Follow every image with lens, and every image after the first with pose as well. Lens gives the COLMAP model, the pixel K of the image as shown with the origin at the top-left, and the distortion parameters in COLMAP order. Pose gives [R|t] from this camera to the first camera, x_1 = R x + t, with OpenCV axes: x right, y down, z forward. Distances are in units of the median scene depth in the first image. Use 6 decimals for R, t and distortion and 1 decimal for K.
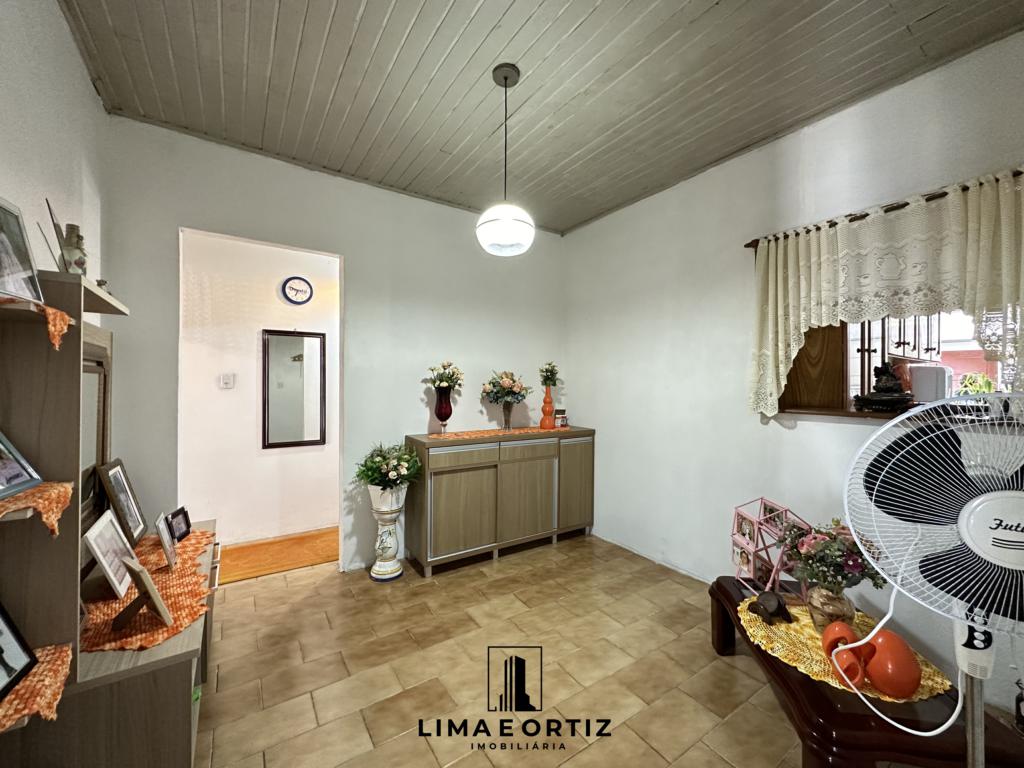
lens RADIAL K [[410.7, 0, 512.4], [0, 410.7, 382.6], [0, 0, 1]] dist [-0.003110, 0.001637]
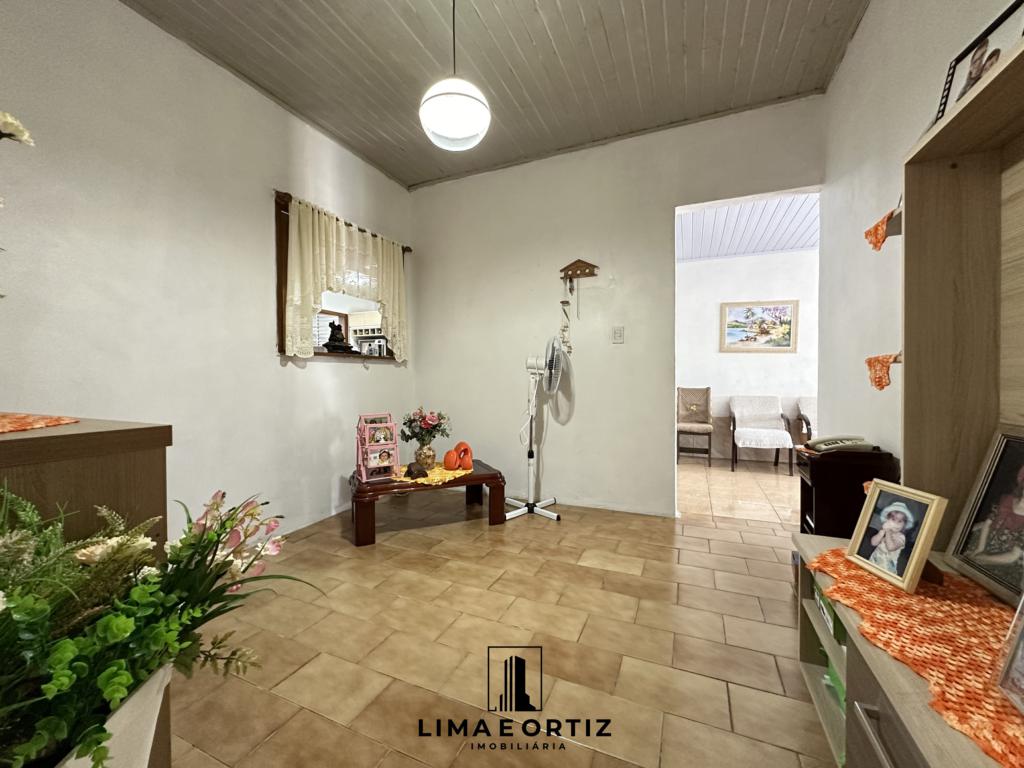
lens RADIAL K [[410.7, 0, 512.5], [0, 410.7, 380.9], [0, 0, 1]] dist [-0.003110, 0.001637]
pose [[-0.535446, -0.014590, 0.844443, -0.669647], [-0.001192, 0.999863, 0.016520, 0.129842], [-0.844569, 0.007838, -0.535390, 1.143083]]
